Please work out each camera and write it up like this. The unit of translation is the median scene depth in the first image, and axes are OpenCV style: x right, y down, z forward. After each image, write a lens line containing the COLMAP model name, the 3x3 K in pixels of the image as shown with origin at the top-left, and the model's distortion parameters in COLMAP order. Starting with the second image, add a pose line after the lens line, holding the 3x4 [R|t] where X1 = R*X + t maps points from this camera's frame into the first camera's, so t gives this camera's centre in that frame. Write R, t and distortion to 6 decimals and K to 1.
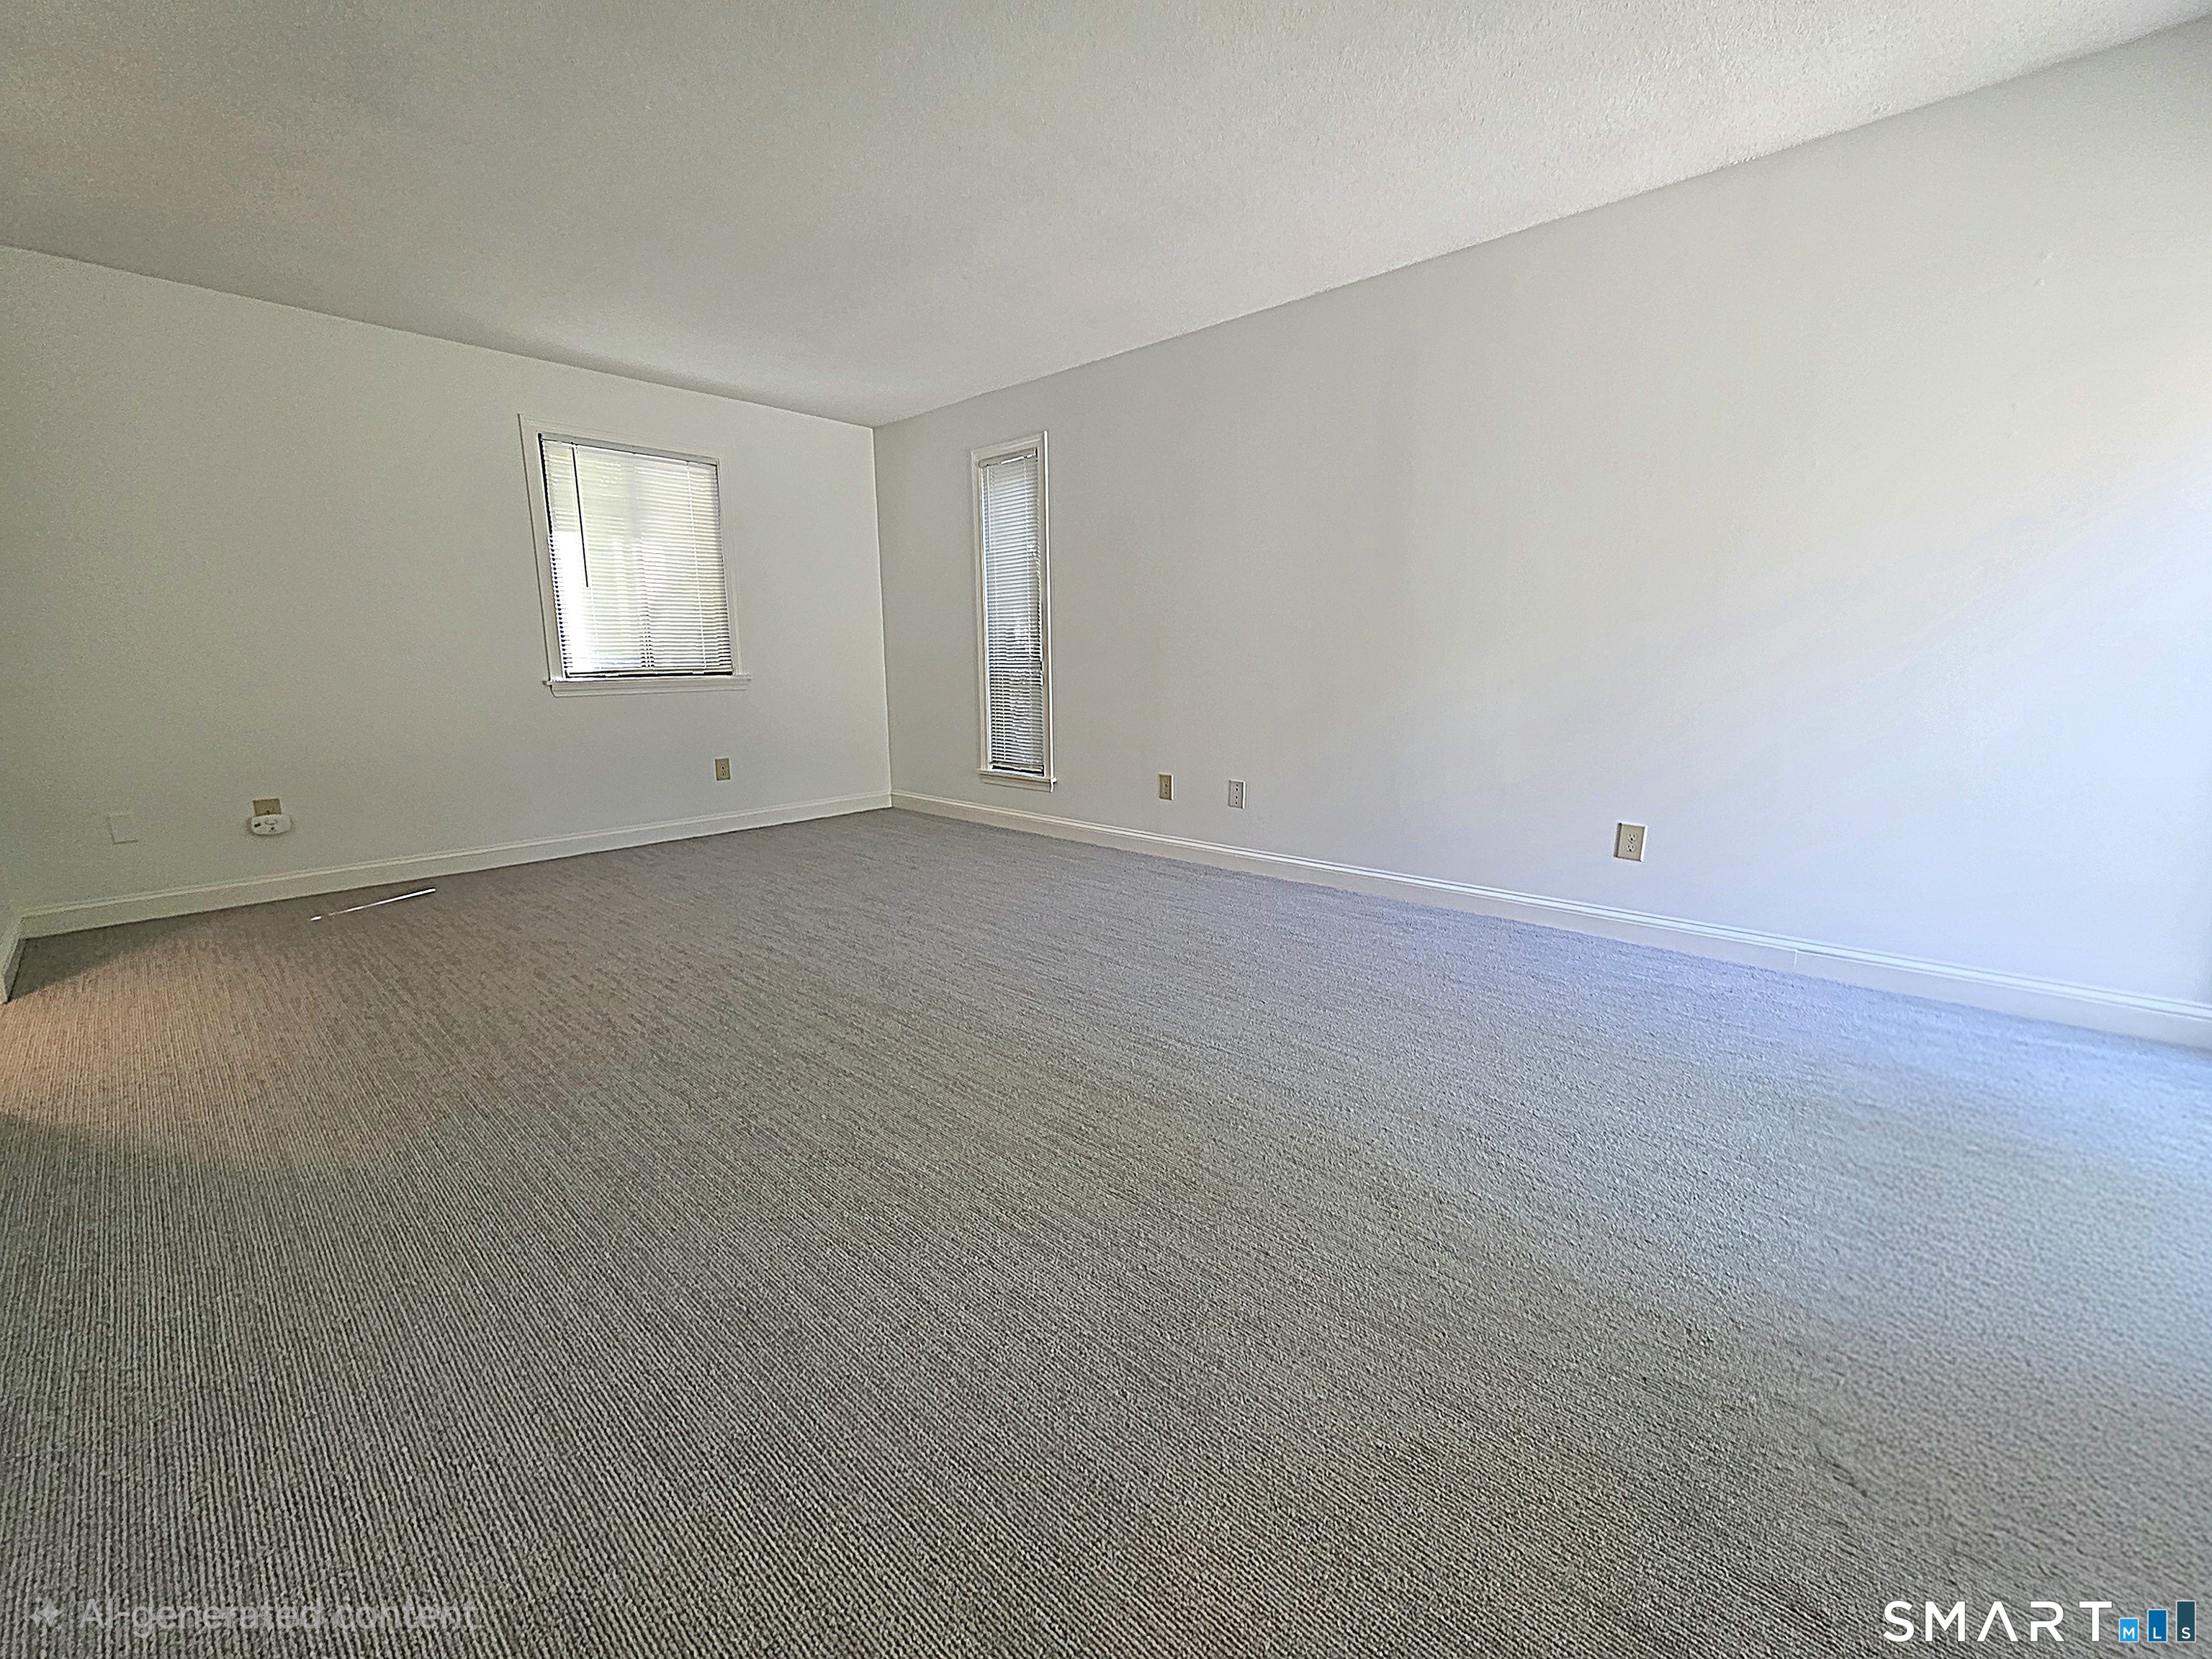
lens RADIAL K [[883.6, 0, 1101.1], [0, 883.6, 825.2], [0, 0, 1]] dist [-0.002001, 0.000876]
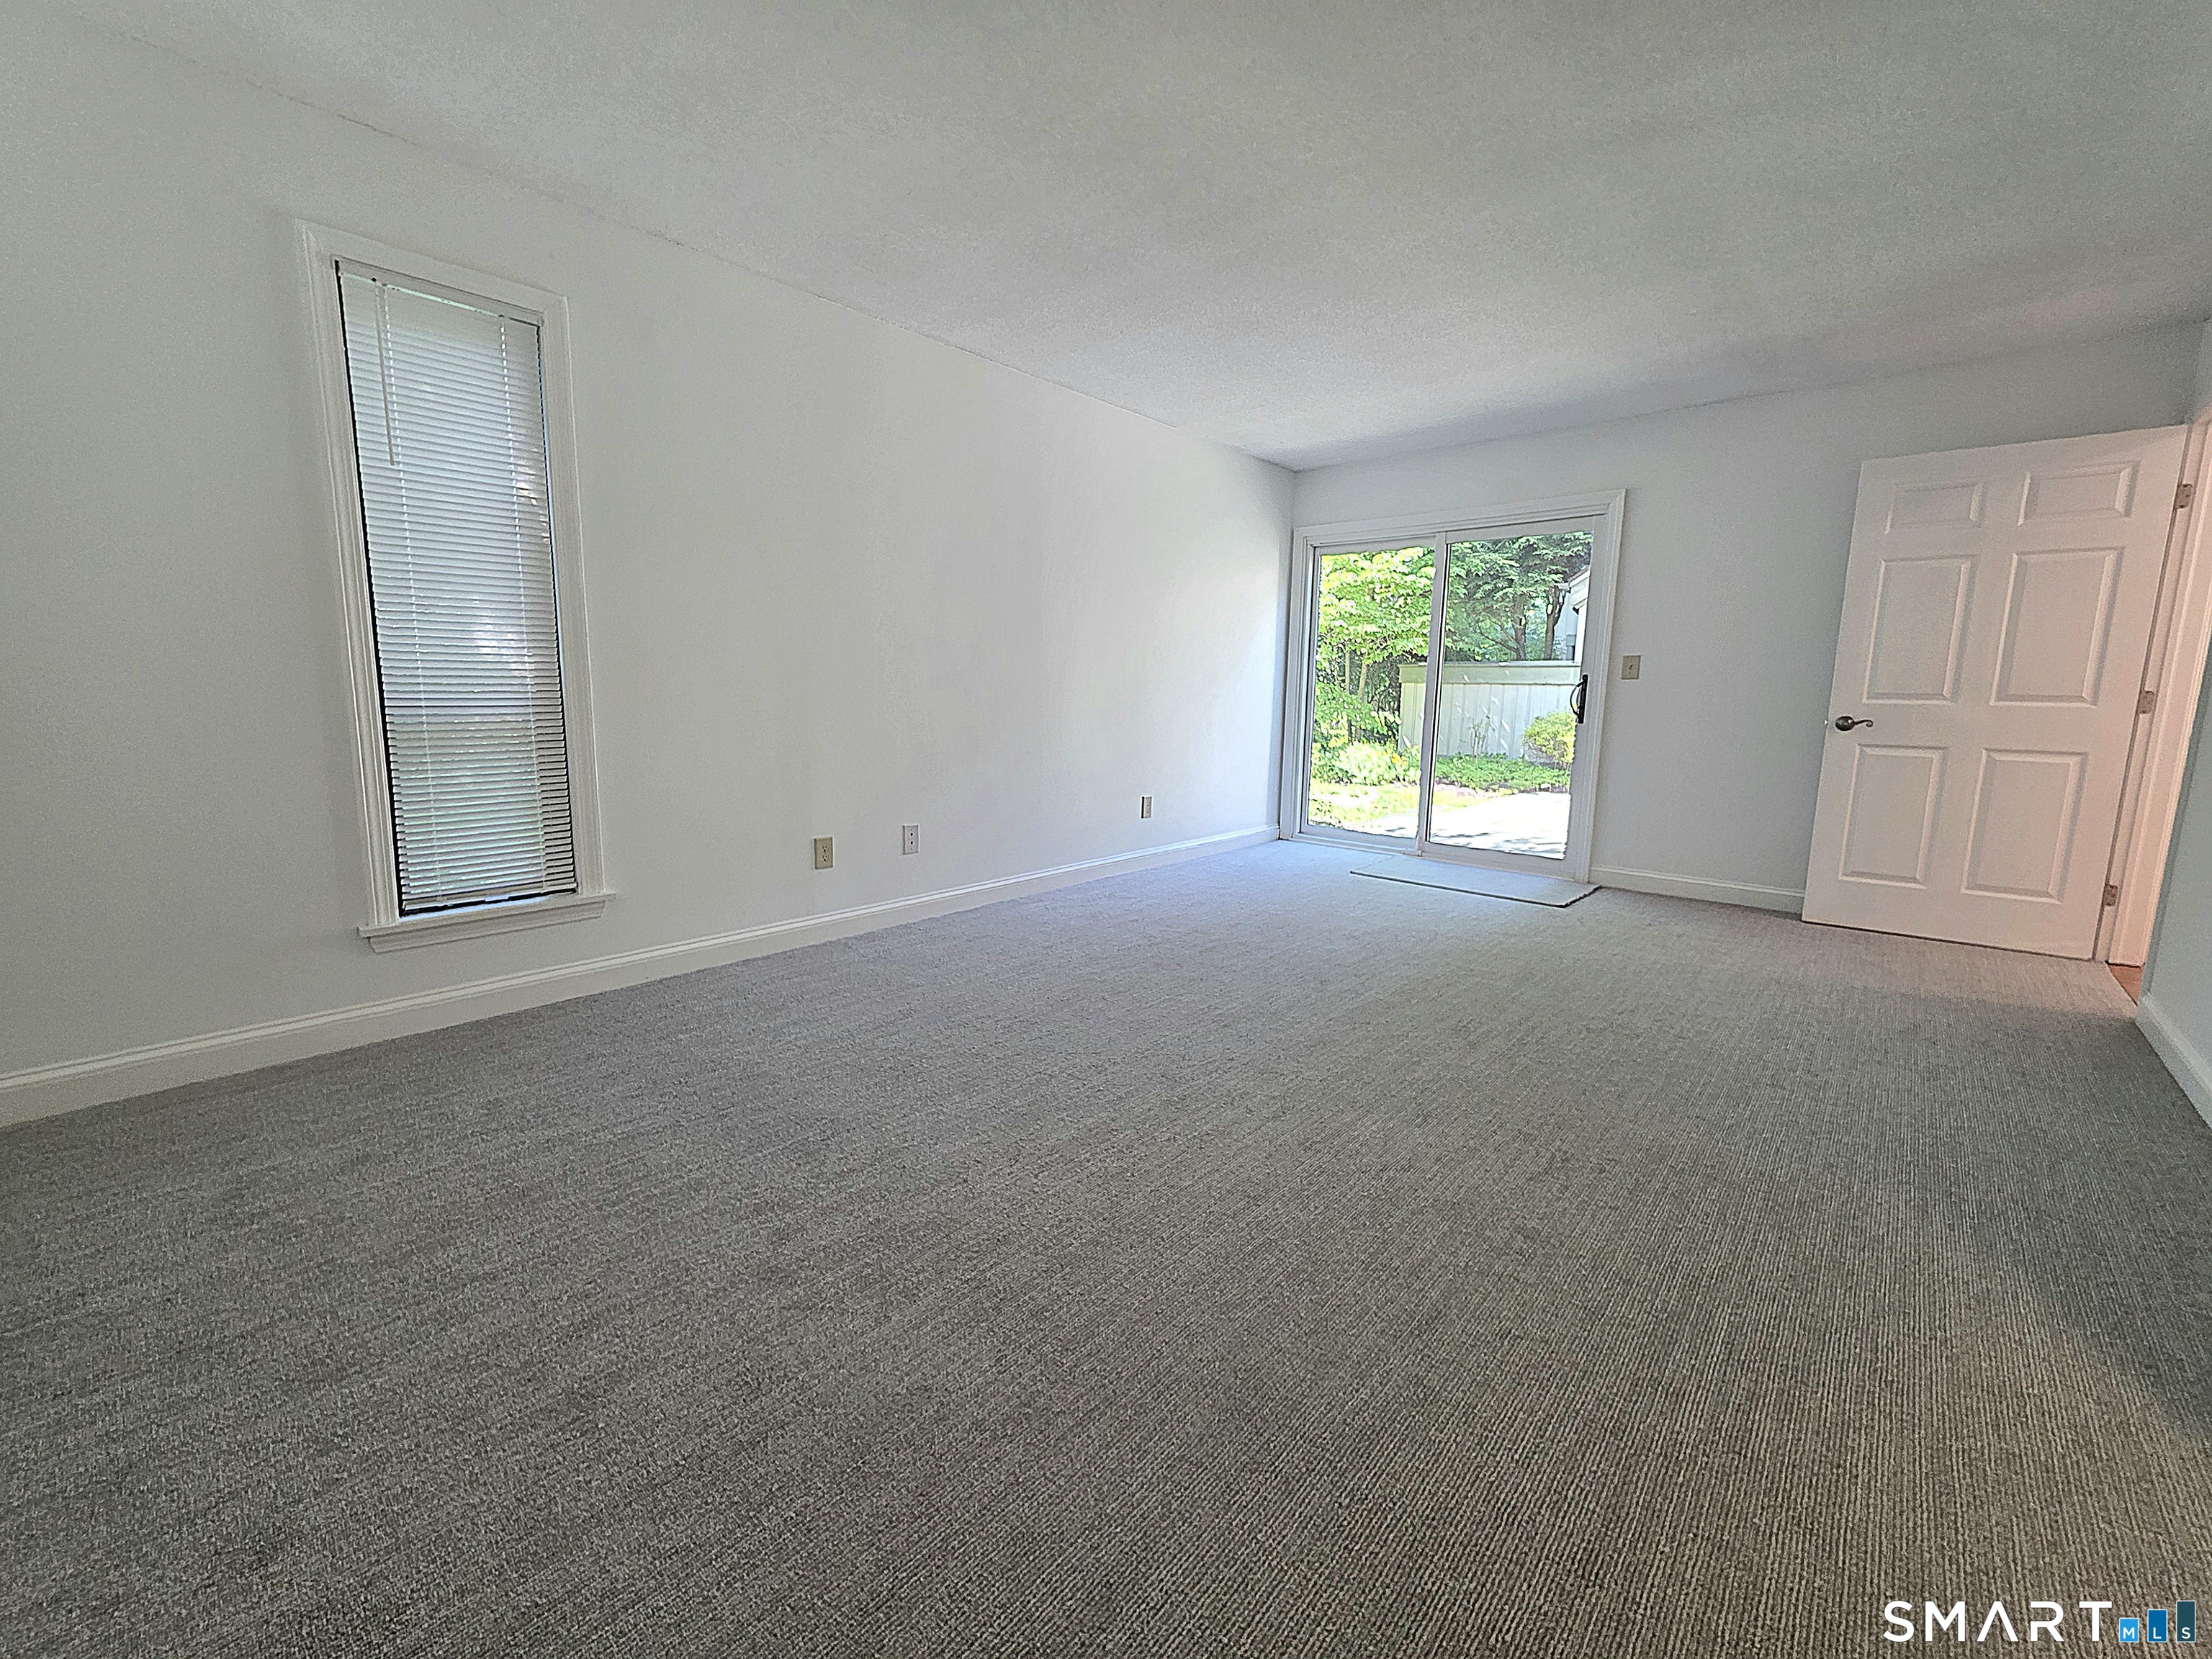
lens RADIAL K [[883.6, 0, 1097.6], [0, 883.6, 825.1], [0, 0, 1]] dist [-0.002001, 0.000876]
pose [[-0.004965, -0.132451, 0.991177, -0.722686], [0.190751, 0.972864, 0.130960, -0.127423], [-0.981626, 0.189718, 0.020435, 0.764248]]
